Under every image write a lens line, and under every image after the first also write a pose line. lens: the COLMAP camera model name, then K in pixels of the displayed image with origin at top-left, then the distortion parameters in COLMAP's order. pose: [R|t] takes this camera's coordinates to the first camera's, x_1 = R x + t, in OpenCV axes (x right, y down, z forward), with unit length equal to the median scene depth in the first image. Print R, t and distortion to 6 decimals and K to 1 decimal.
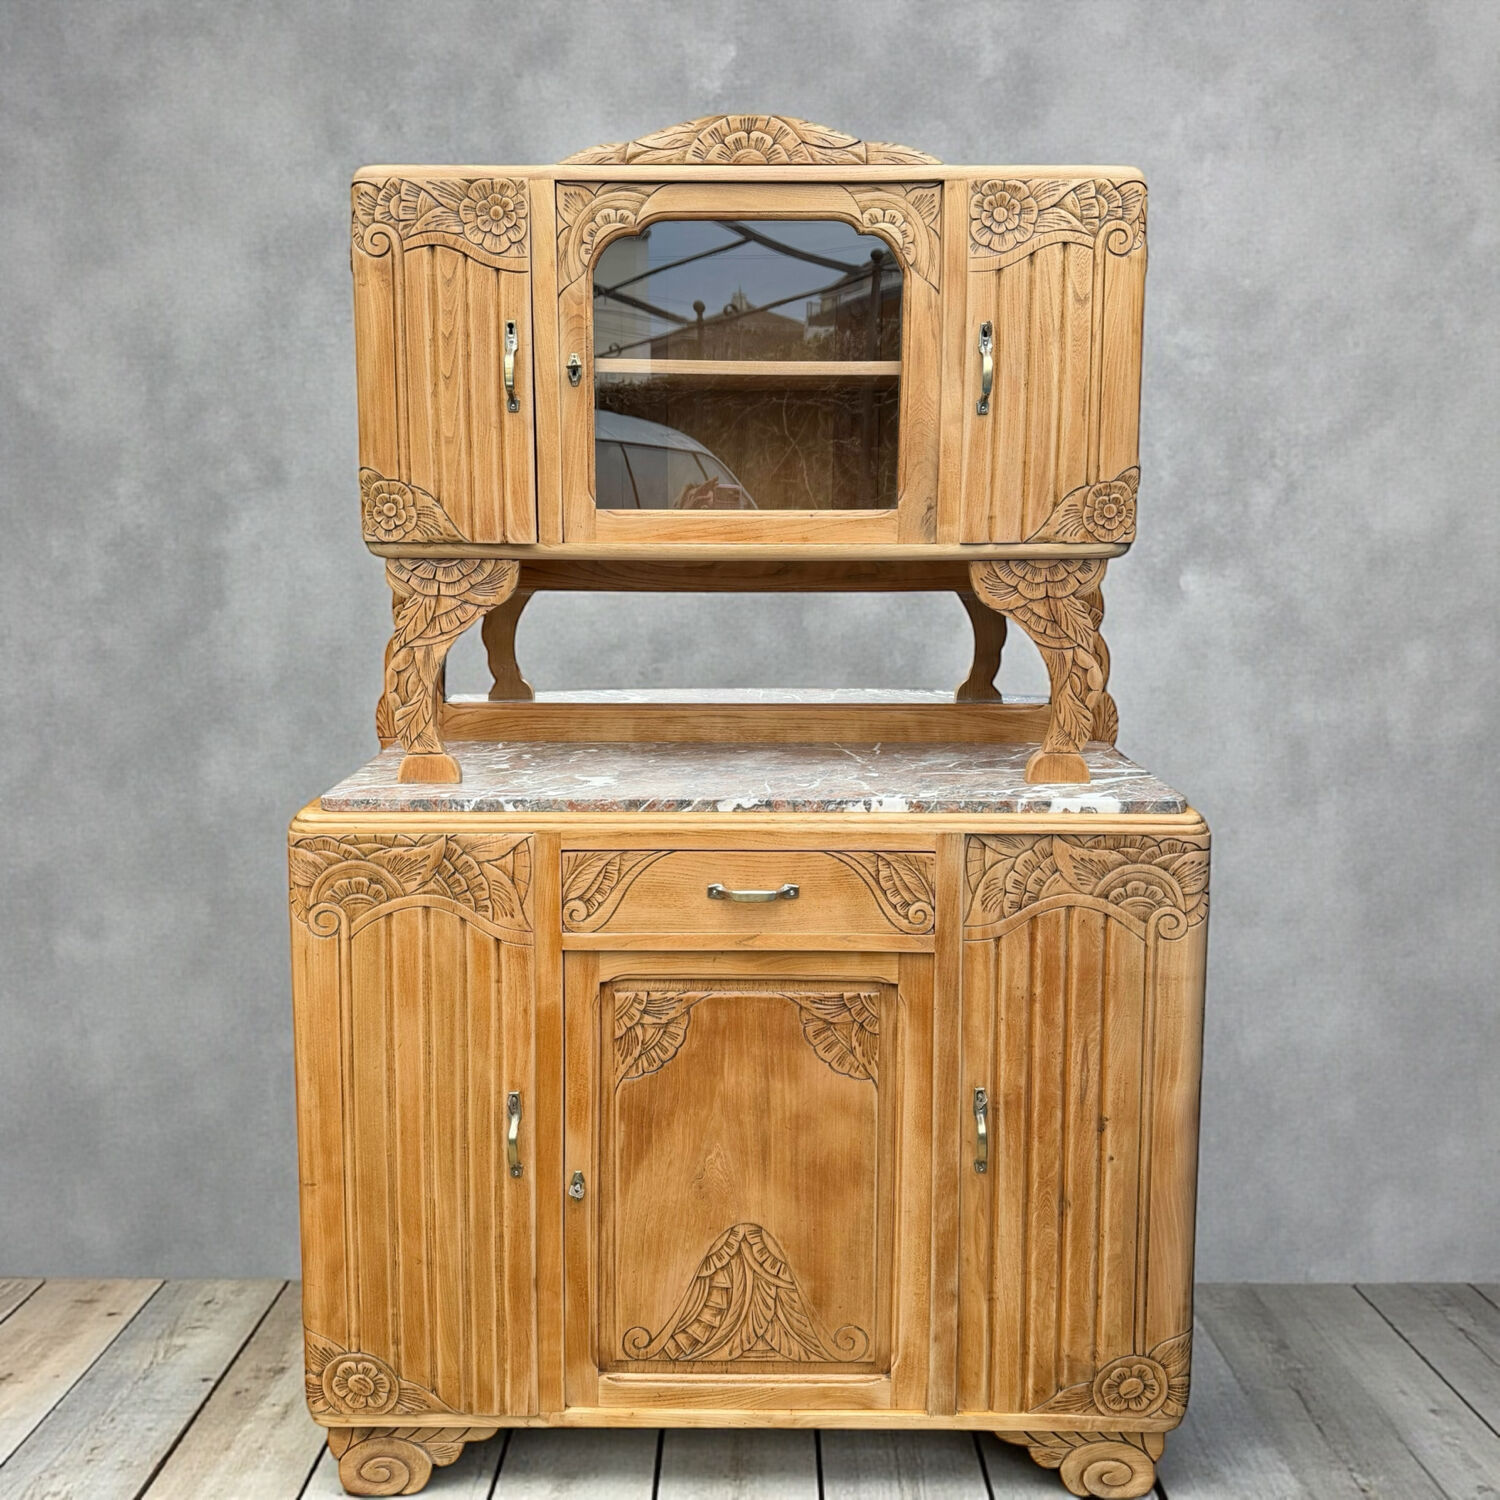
lens RADIAL K [[1205.6, 0, 750.4], [0, 1205.6, 645.3], [0, 0, 1]] dist [0.124464, -0.265071]
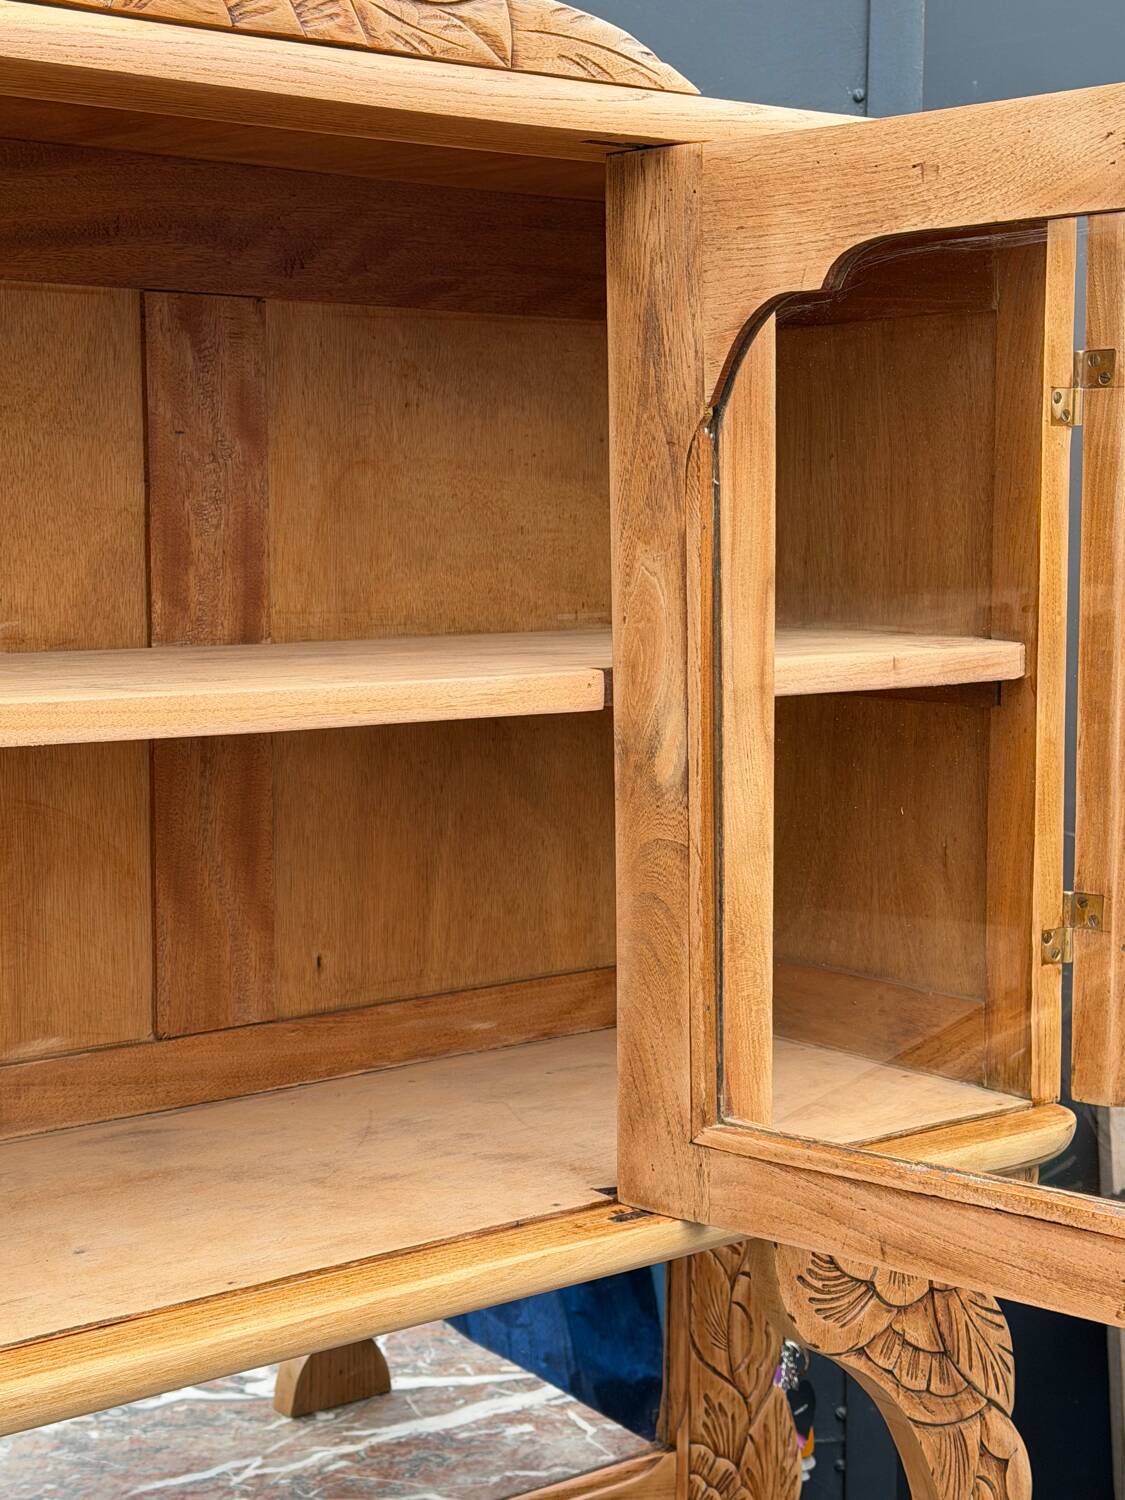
lens RADIAL K [[2326.9, 0, 562.5], [0, 2326.9, 750.0], [0, 0, 1]] dist [0.140662, -0.095072]
pose [[0.795071, -0.063669, 0.603165, -0.265762], [0.070570, 0.997431, 0.012265, -0.225577], [-0.602397, 0.032813, 0.797522, 0.515601]]
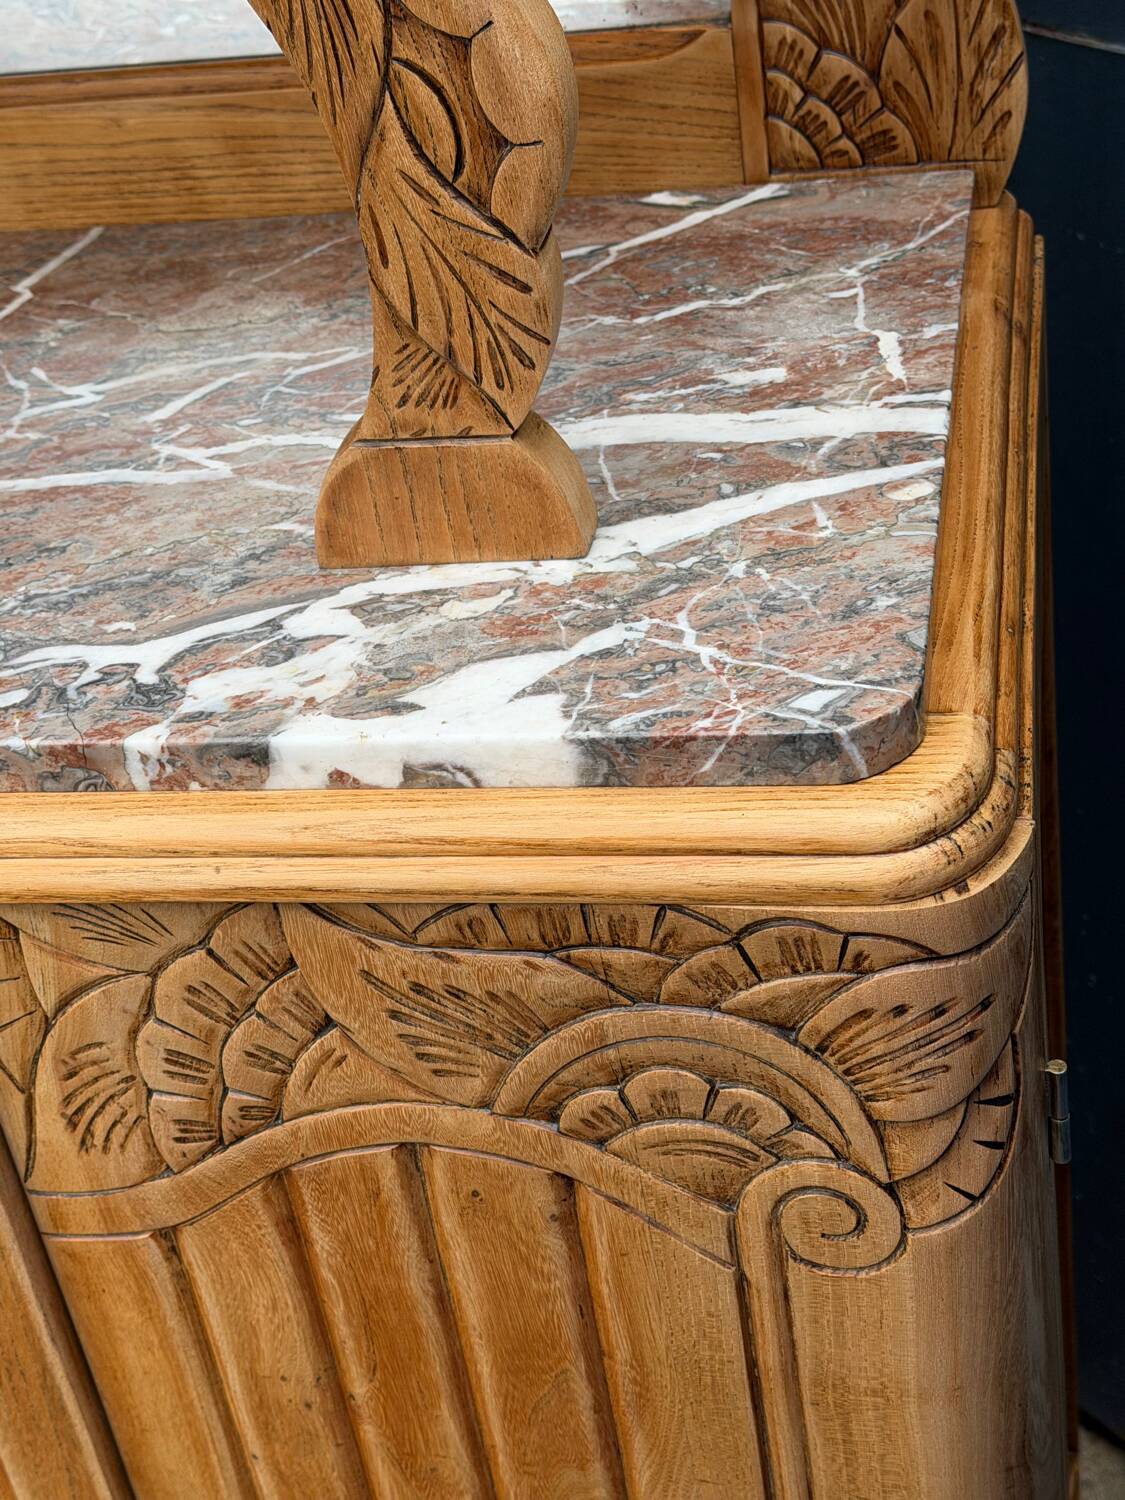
lens RADIAL K [[2326.9, 0, 562.5], [0, 2326.9, 750.0], [0, 0, 1]] dist [0.140662, -0.095072]
pose [[0.973727, -0.011941, -0.227404, 0.391261], [0.120623, 0.874060, 0.470605, -0.058481], [0.193145, -0.485671, 0.852537, 0.655077]]
